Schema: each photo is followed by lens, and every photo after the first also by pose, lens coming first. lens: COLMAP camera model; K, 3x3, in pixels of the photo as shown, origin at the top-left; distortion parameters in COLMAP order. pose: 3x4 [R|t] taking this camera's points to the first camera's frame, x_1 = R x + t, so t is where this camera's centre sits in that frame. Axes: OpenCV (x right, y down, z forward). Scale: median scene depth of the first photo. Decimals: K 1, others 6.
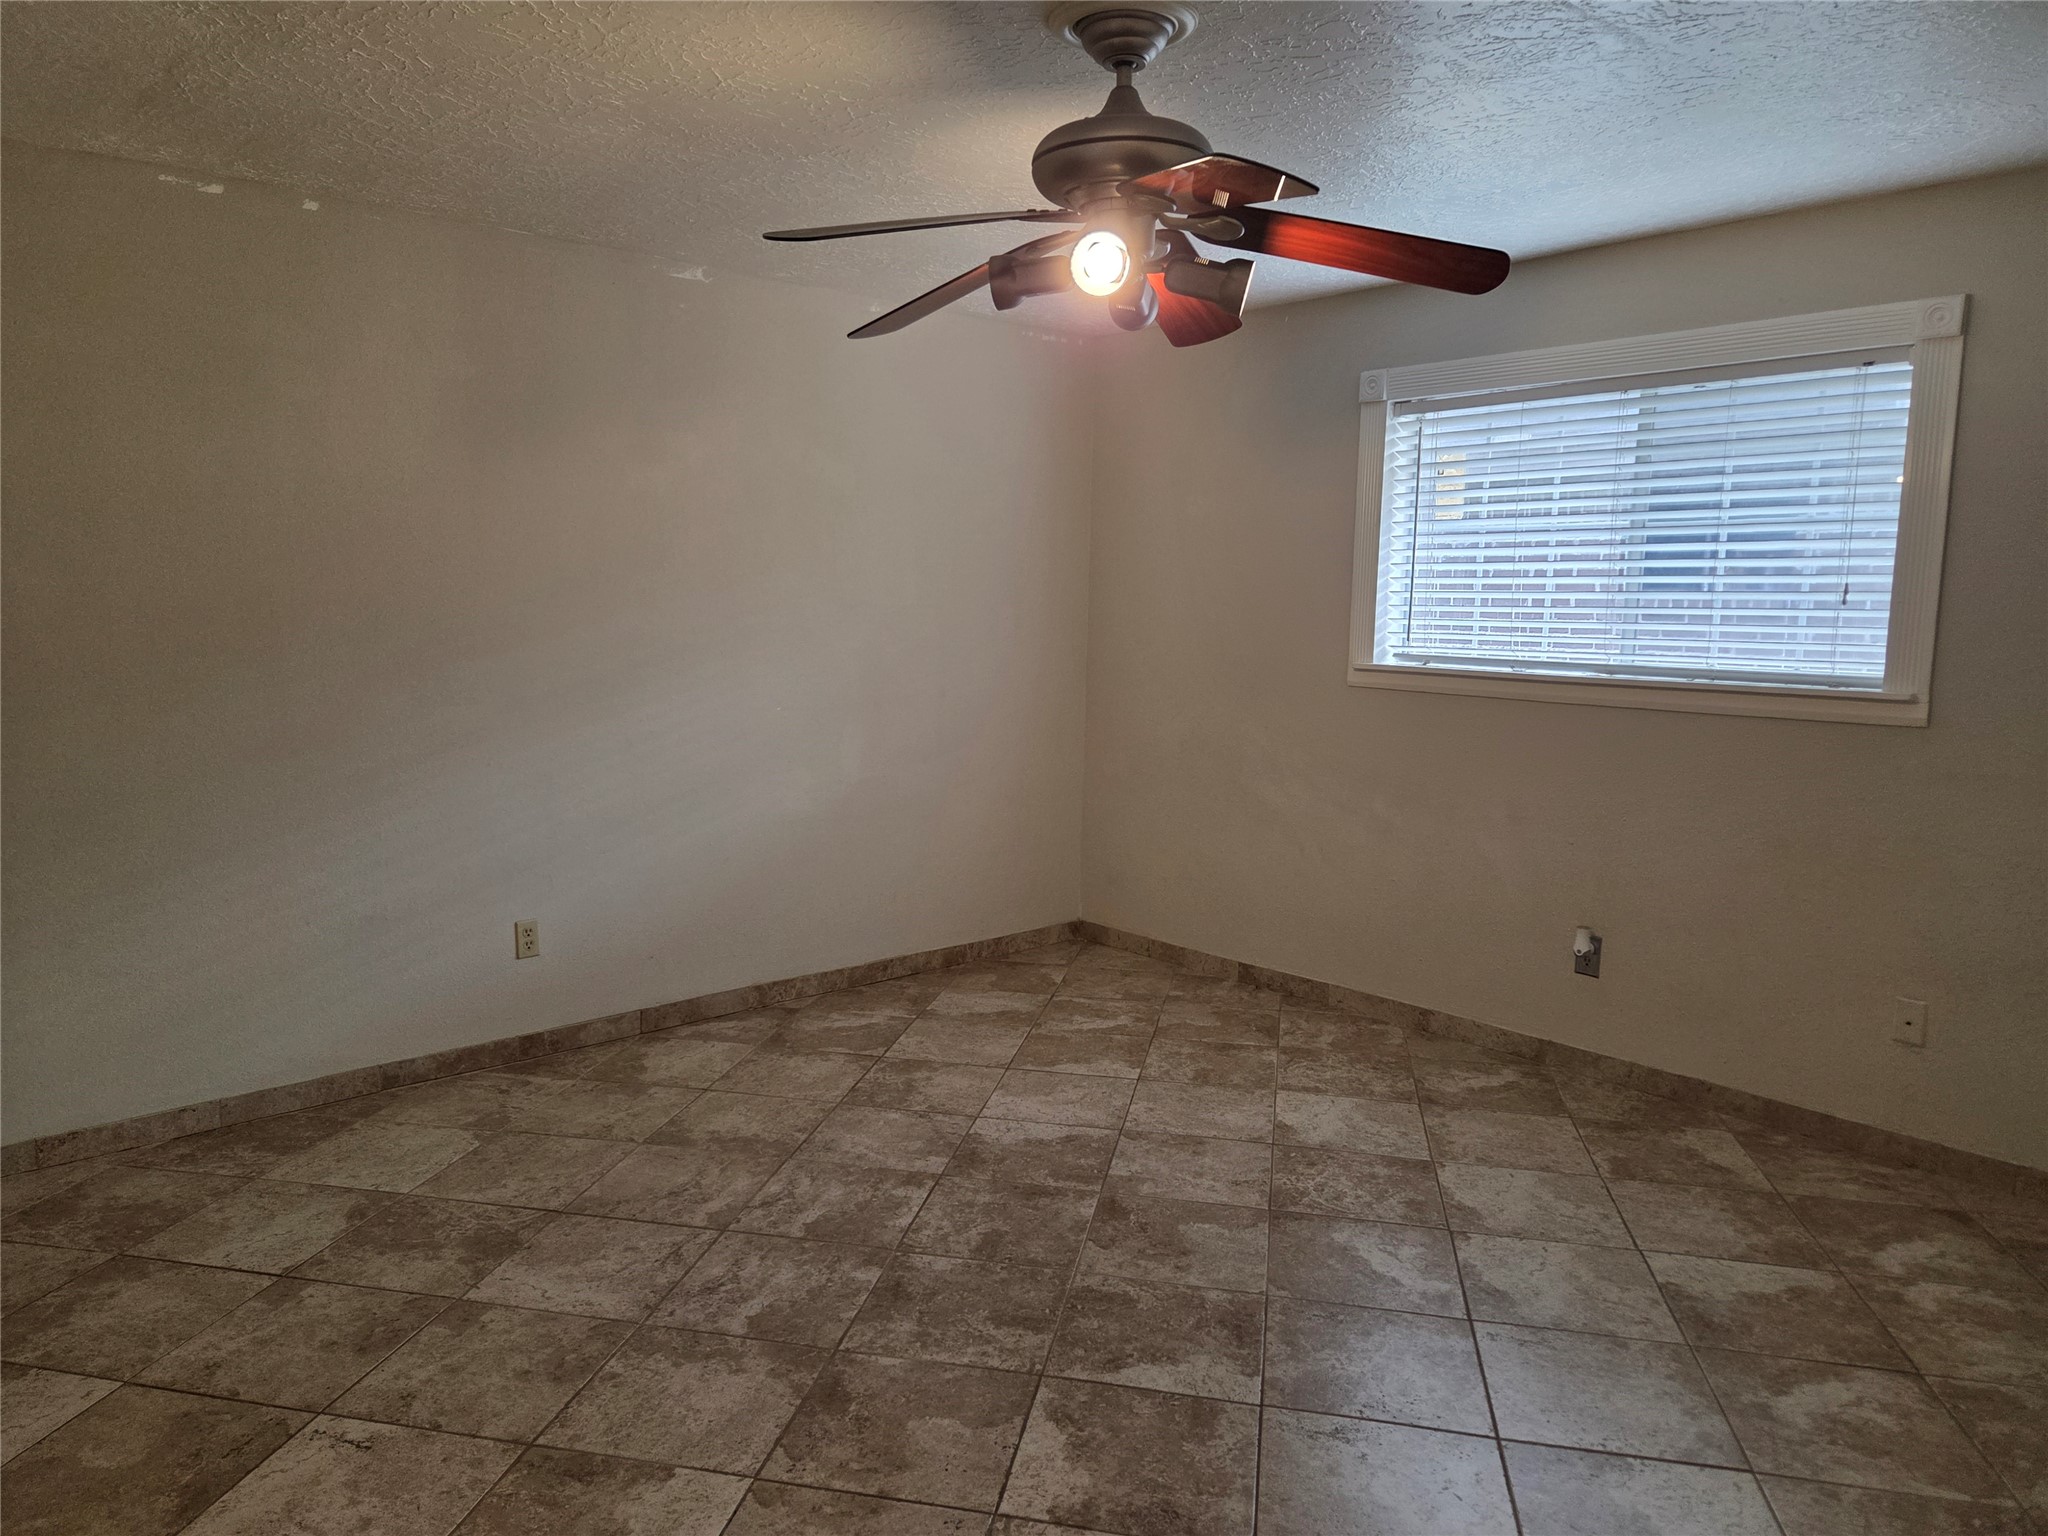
lens RADIAL K [[1375.3, 0, 992.5], [0, 1375.3, 738.3], [0, 0, 1]] dist [0.059216, -0.055413]
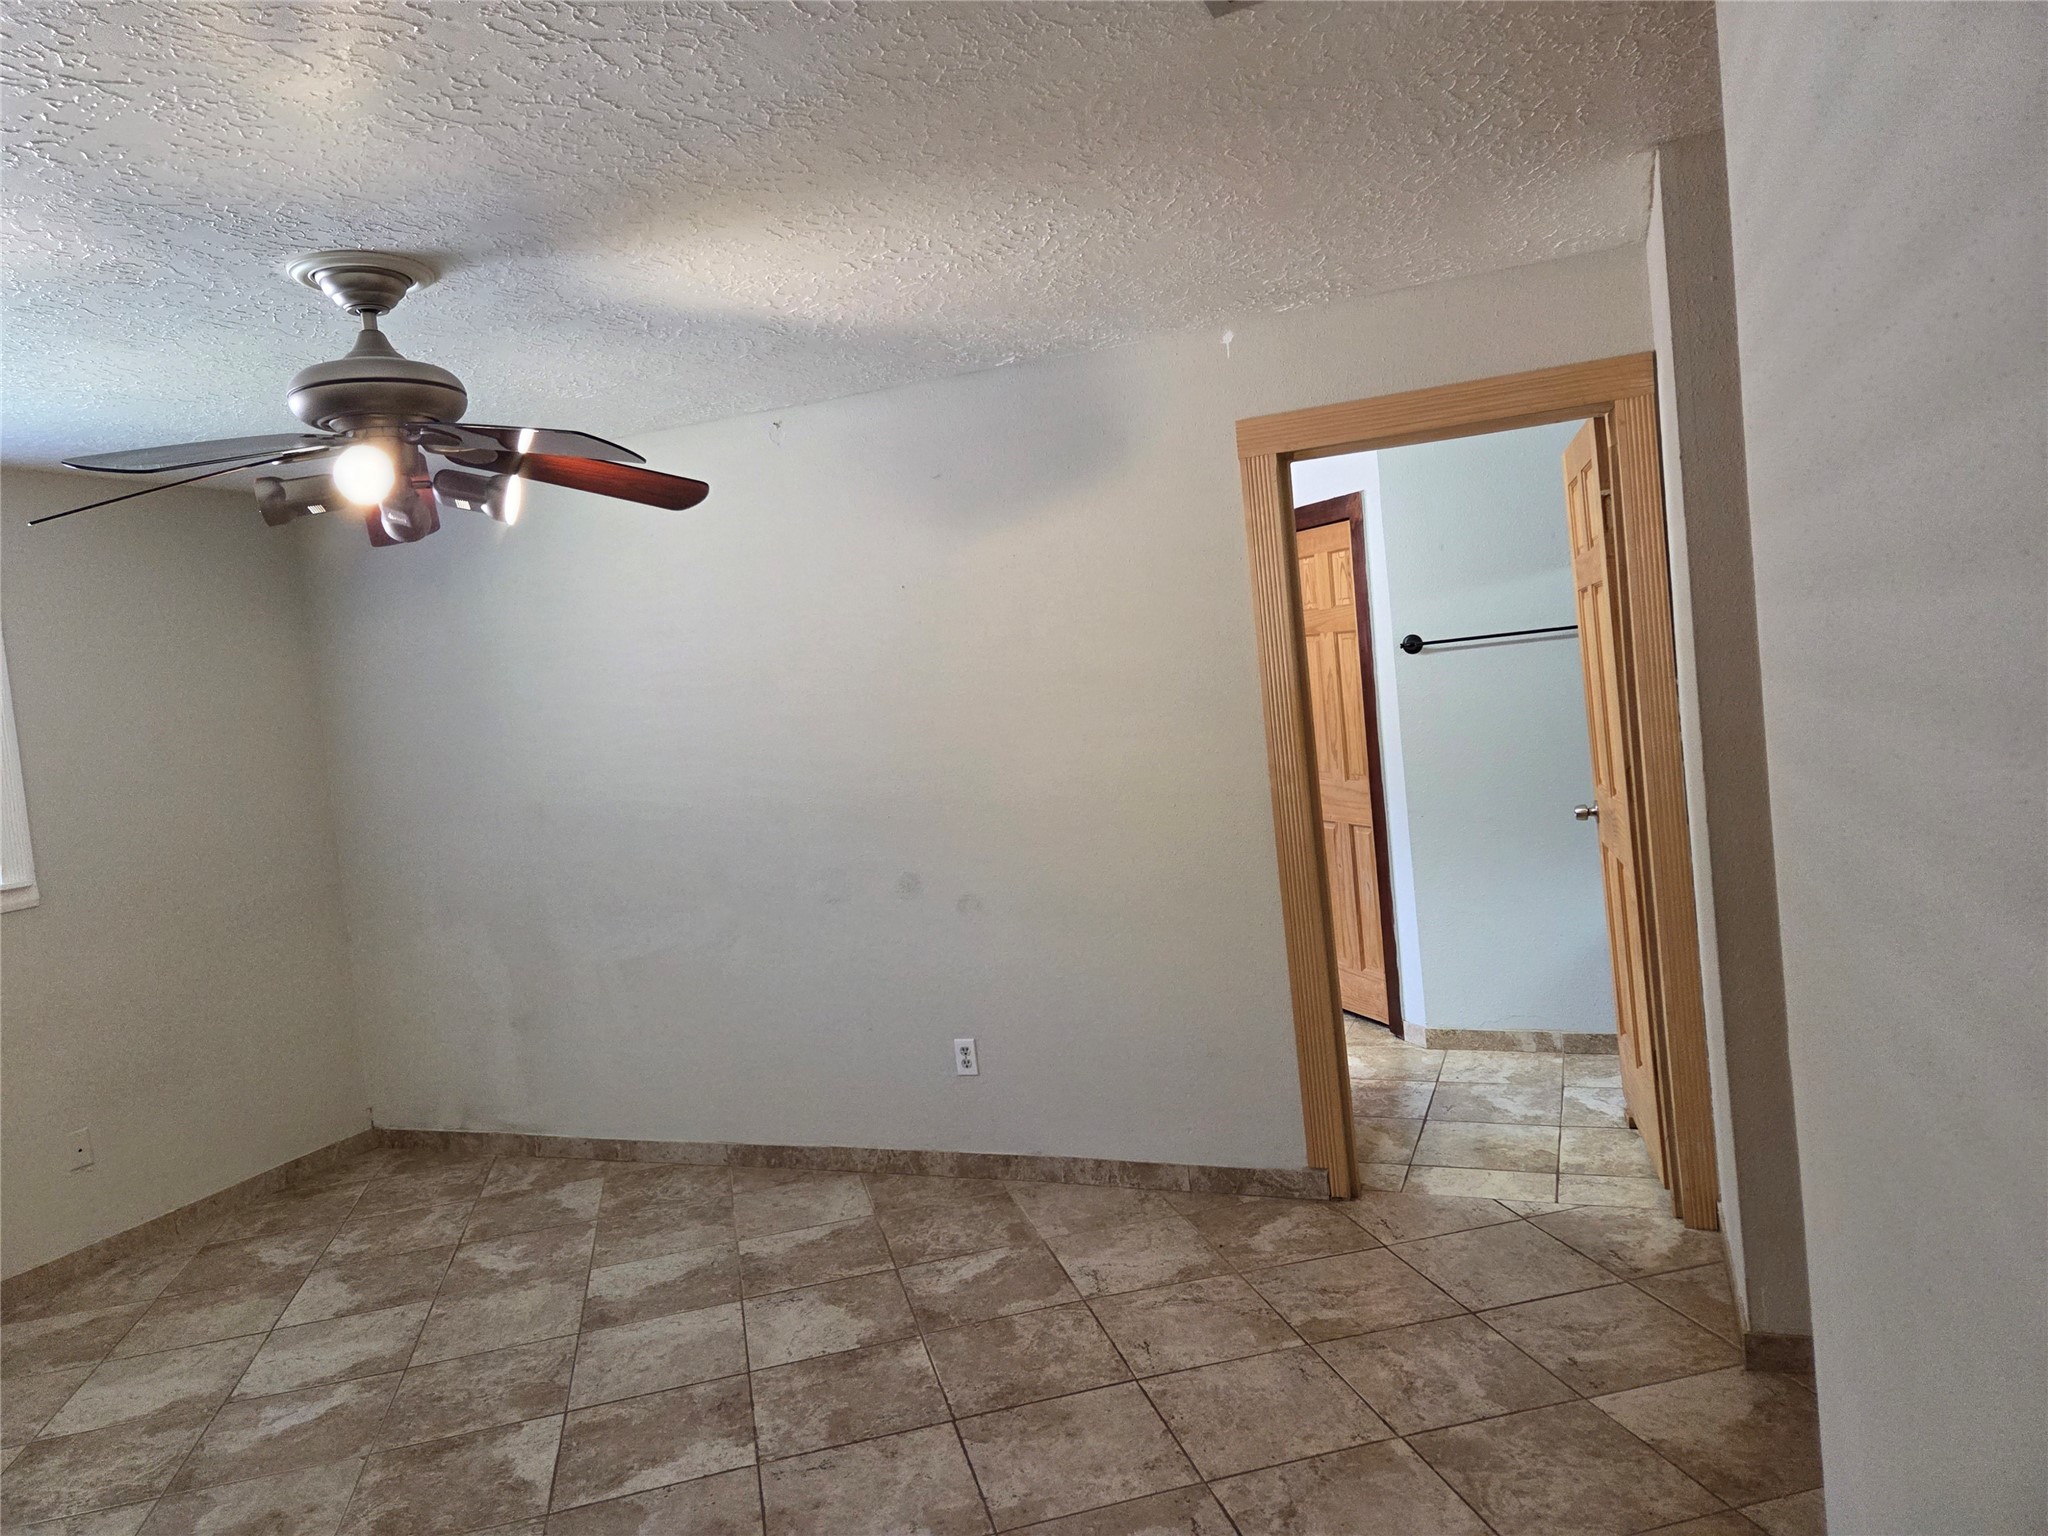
lens RADIAL K [[1379.7, 0, 1021.6], [0, 1379.7, 749.4], [0, 0, 1]] dist [0.066833, -0.058705]
pose [[-0.444831, -0.012462, 0.895528, -0.946814], [0.186304, 0.976743, 0.106134, -0.132215], [-0.876023, 0.214052, -0.432164, 0.912184]]
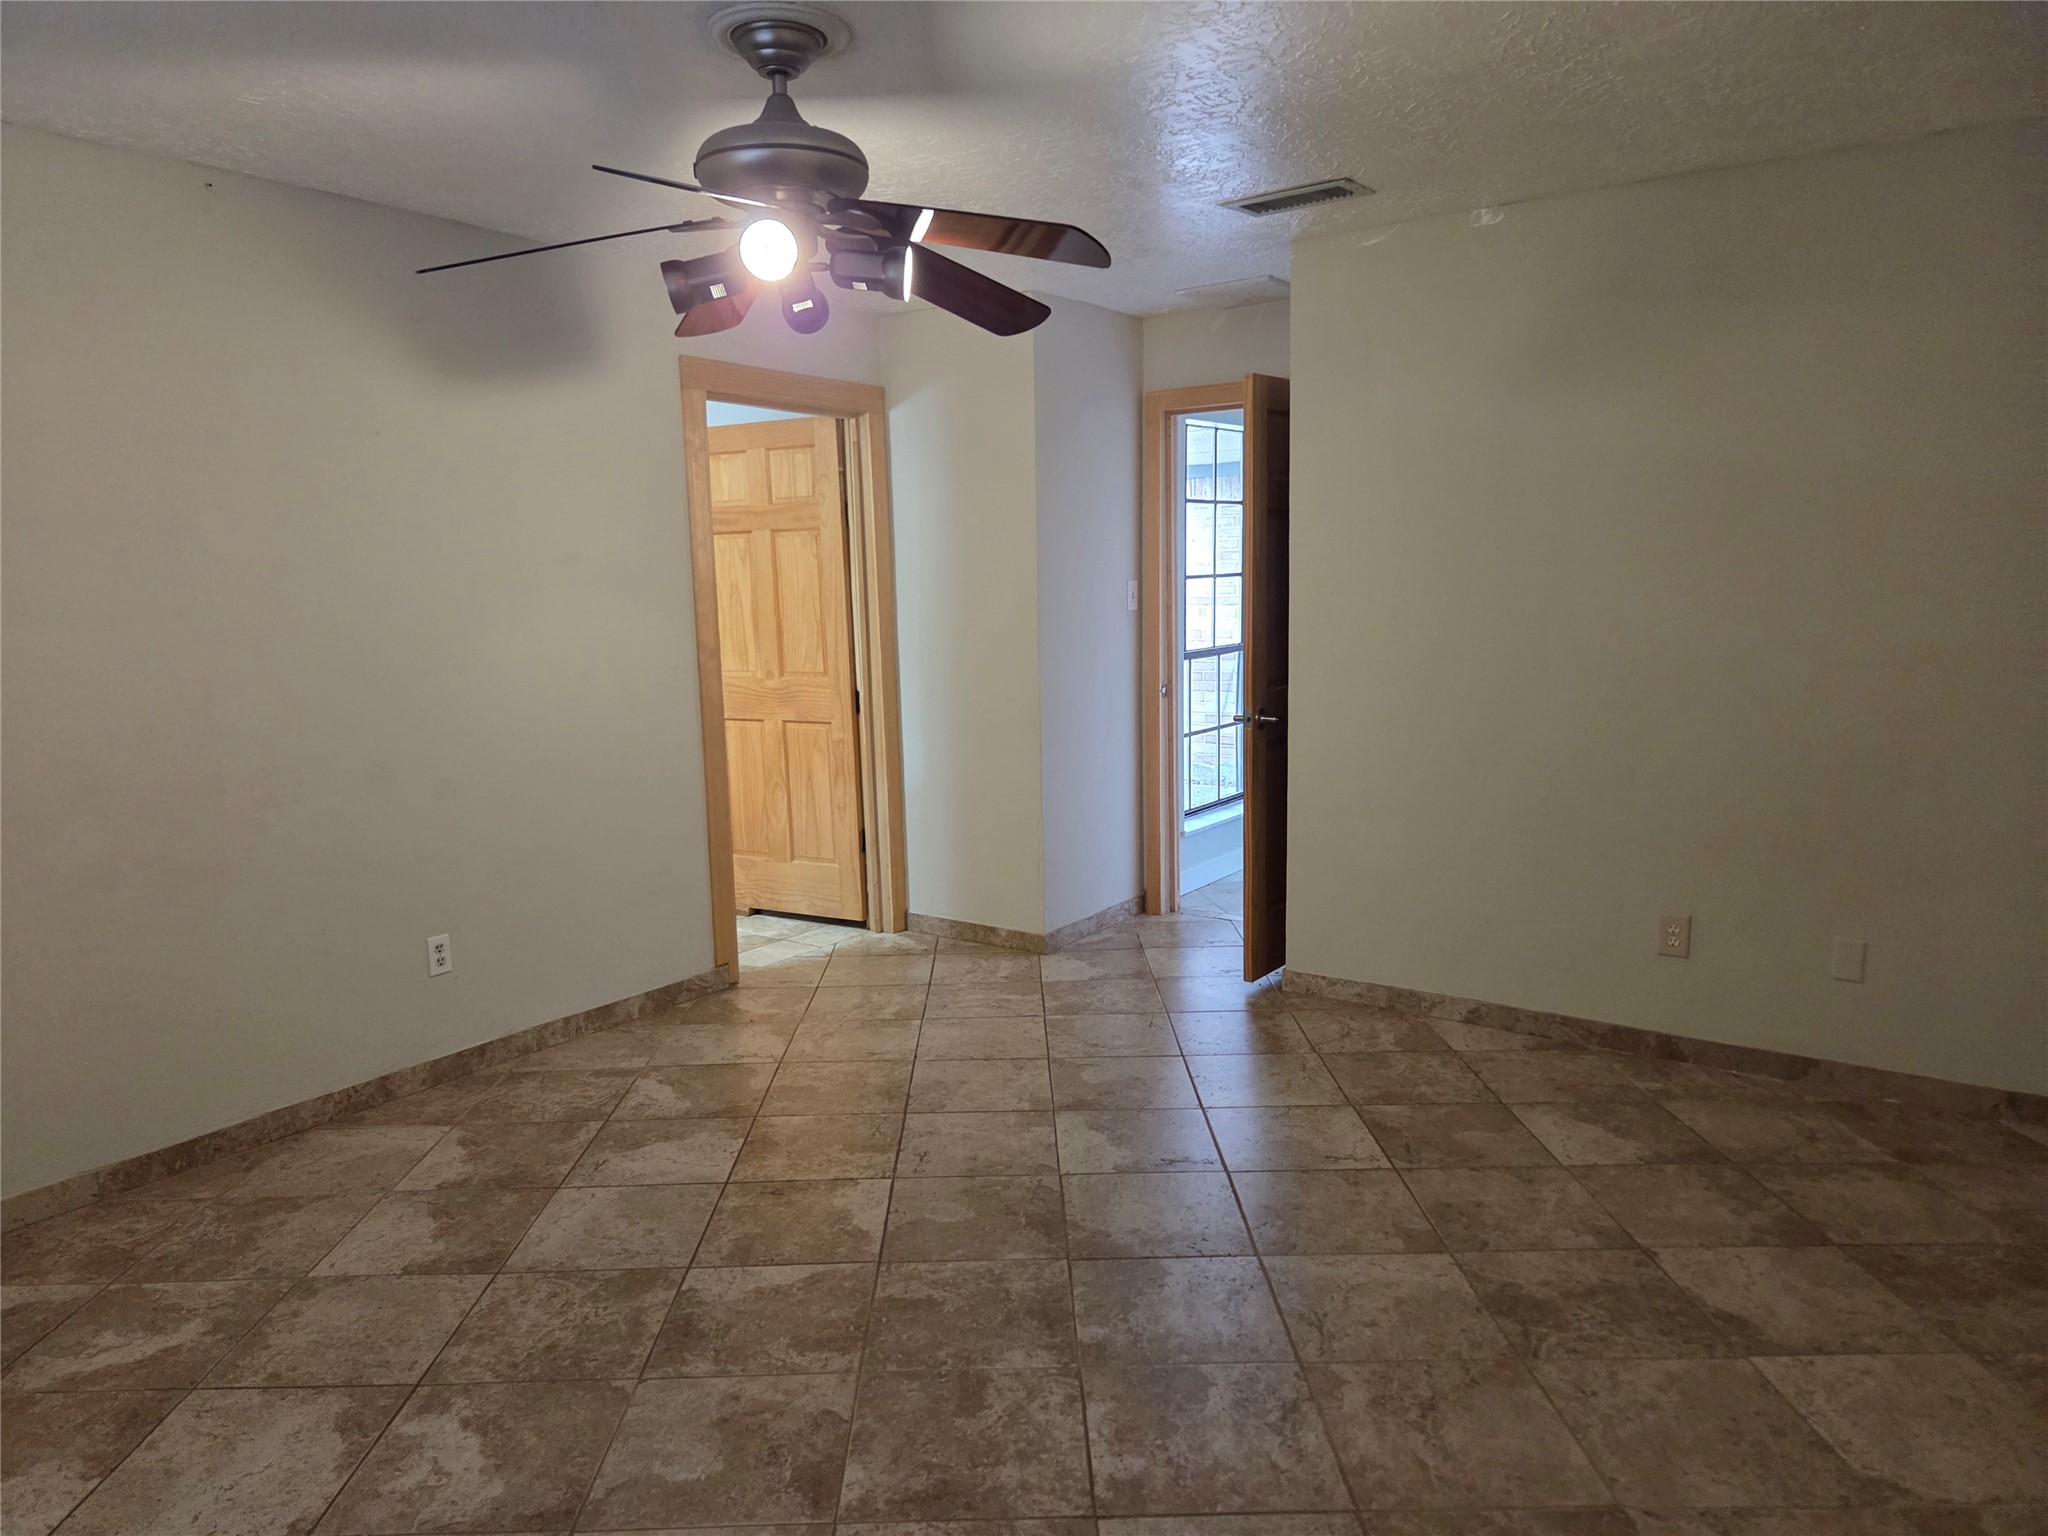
lens RADIAL K [[1379.7, 0, 1021.6], [0, 1379.7, 749.4], [0, 0, 1]] dist [0.066833, -0.058705]
pose [[-0.972353, 0.036882, -0.230586, 0.151428], [-0.017519, 0.973144, 0.229530, -0.193060], [0.232859, 0.227224, -0.945593, 1.798623]]
